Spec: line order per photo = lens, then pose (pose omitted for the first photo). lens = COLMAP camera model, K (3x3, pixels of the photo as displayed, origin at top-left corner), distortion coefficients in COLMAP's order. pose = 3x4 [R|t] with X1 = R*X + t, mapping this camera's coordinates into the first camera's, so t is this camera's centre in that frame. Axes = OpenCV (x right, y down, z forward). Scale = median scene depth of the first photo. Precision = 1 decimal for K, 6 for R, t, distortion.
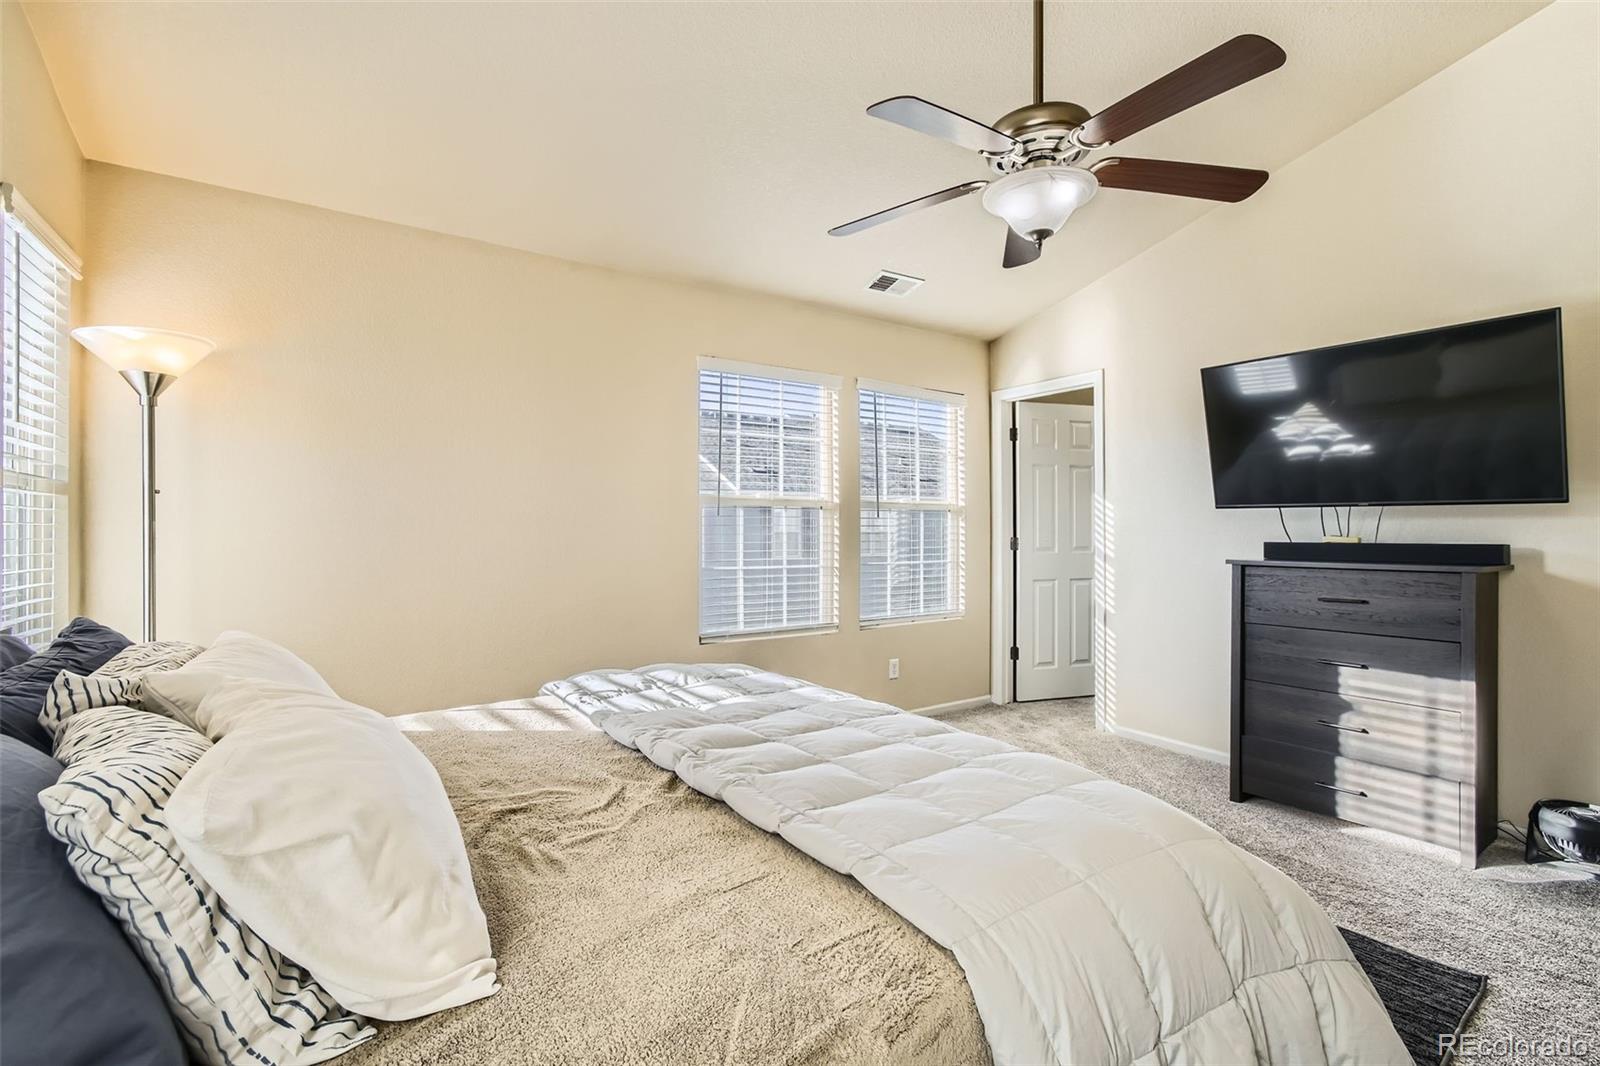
lens RADIAL K [[716.1, 0, 801.5], [0, 716.1, 528.4], [0, 0, 1]] dist [-0.010973, 0.003456]
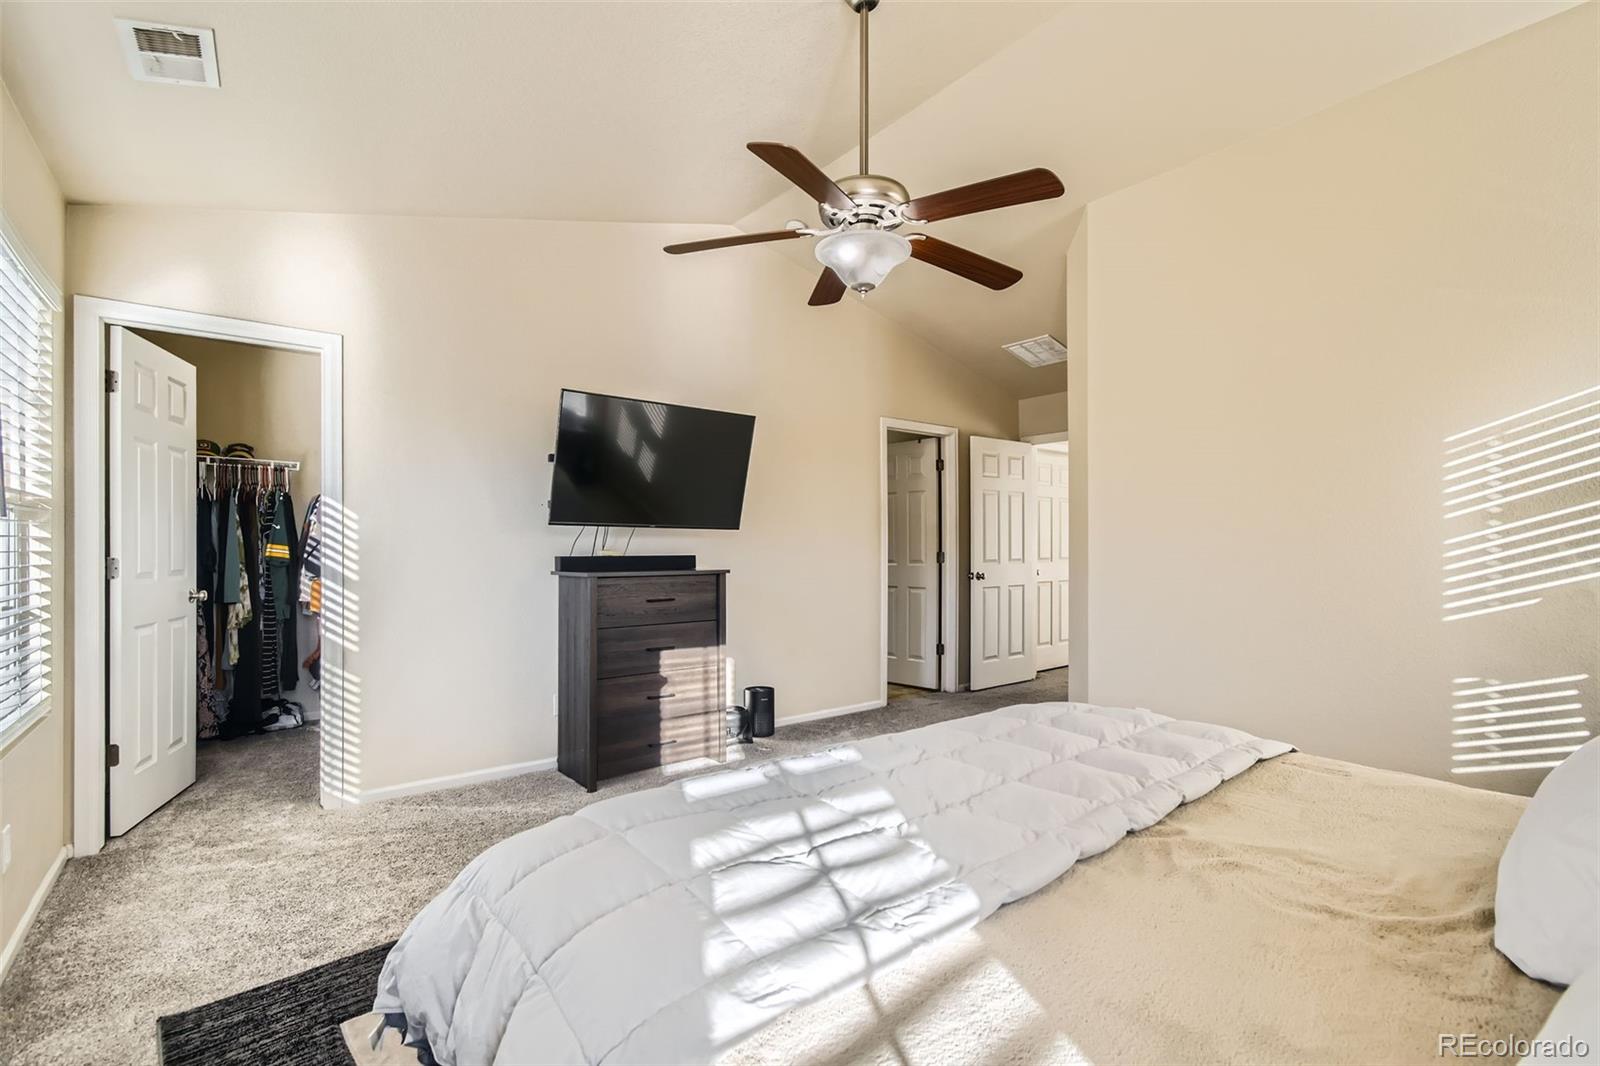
lens RADIAL K [[716.1, 0, 798.8], [0, 716.1, 544.2], [0, 0, 1]] dist [-0.010973, 0.003456]
pose [[-0.074716, -0.000725, 0.997205, -0.546681], [-0.007495, 0.999972, 0.000166, -0.003732], [-0.997177, -0.007461, -0.074719, 0.818934]]
